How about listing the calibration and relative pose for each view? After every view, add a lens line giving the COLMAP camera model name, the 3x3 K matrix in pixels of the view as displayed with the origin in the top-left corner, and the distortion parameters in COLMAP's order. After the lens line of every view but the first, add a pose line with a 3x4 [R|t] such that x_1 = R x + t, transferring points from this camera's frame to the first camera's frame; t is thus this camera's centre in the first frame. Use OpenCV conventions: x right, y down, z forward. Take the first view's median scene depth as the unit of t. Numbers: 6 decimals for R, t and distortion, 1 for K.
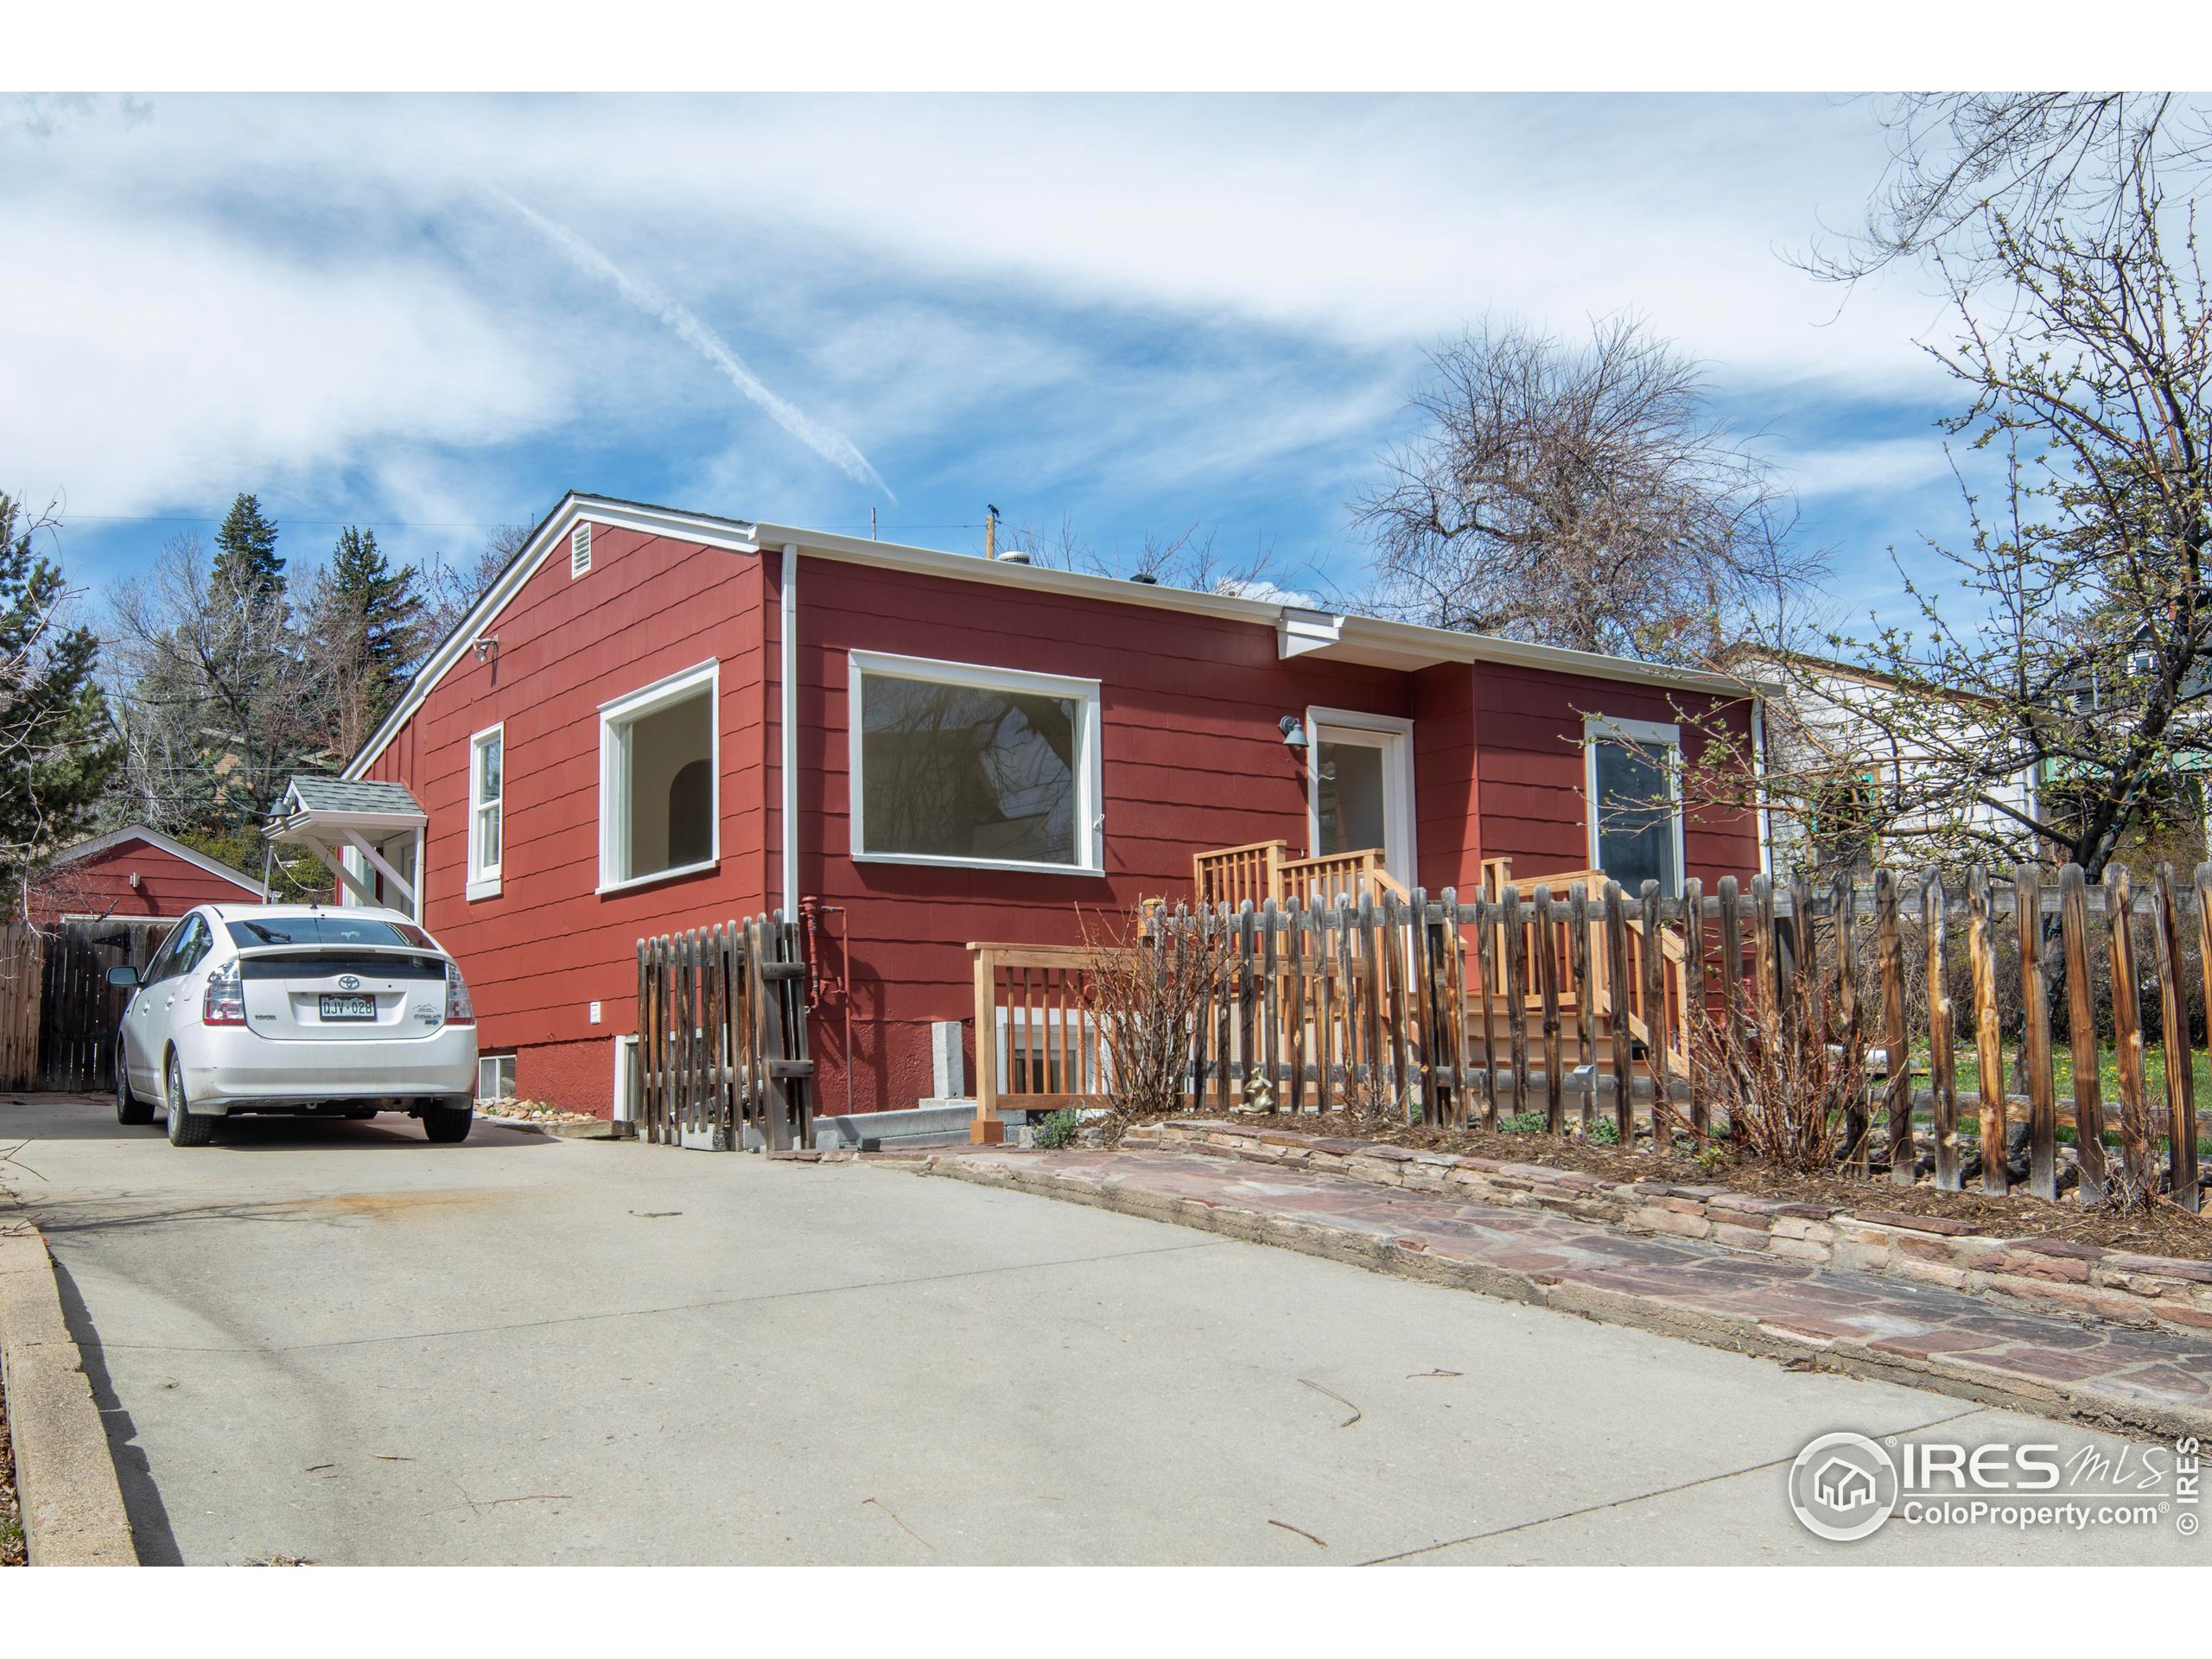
lens RADIAL K [[1913.8, 0, 1106.0], [0, 1913.8, 829.5], [0, 0, 1]] dist [0.062858, -0.000079]
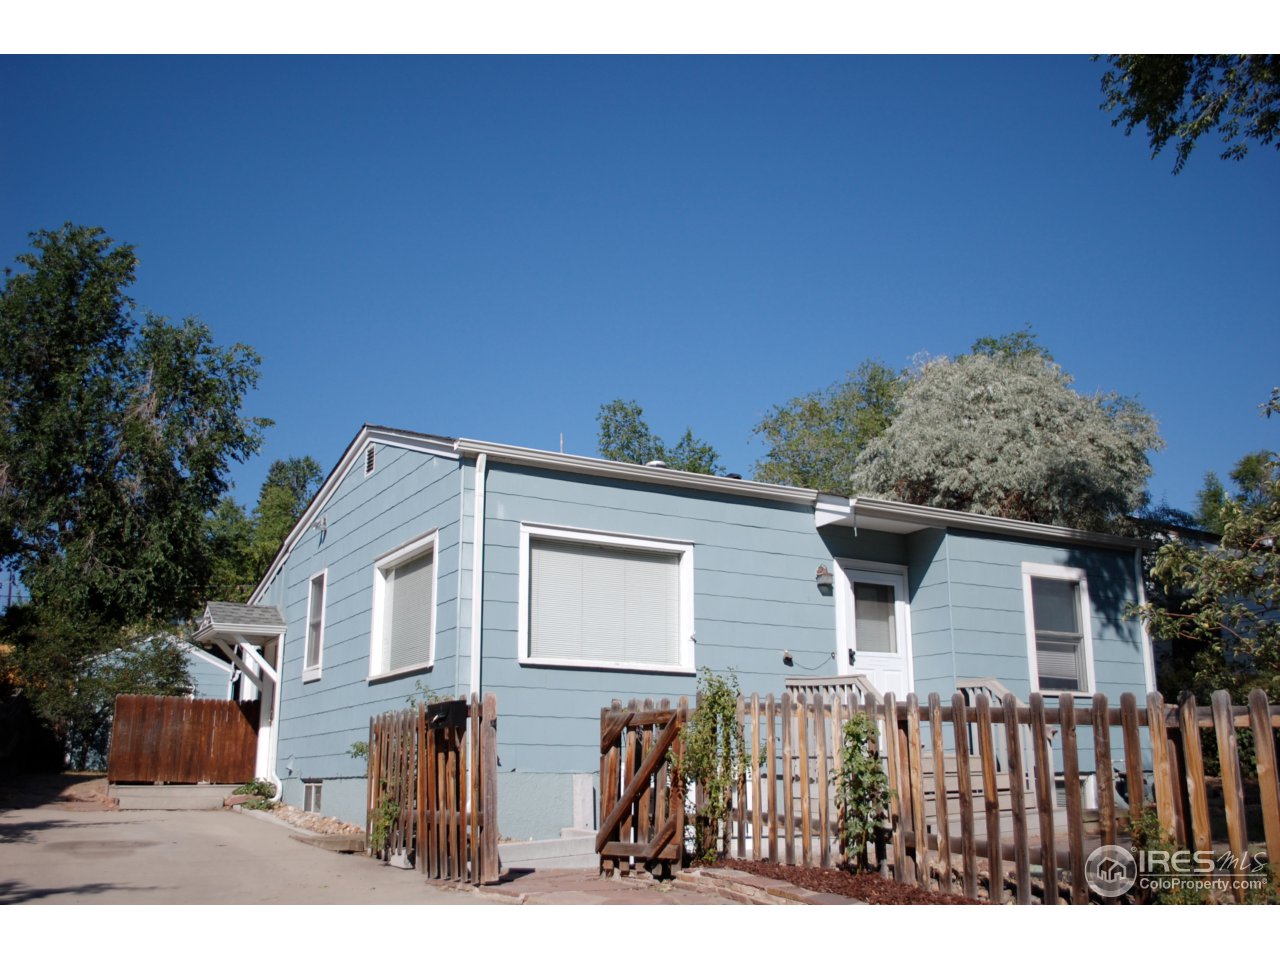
lens RADIAL K [[1104.7, 0, 642.1], [0, 1104.7, 458.6], [0, 0, 1]] dist [0.002571, 0.001021]
pose [[0.995000, -0.009568, -0.099416, 0.044111], [-0.005534, 0.988591, -0.150524, -0.010134], [0.099722, 0.150321, 0.983595, 0.121635]]
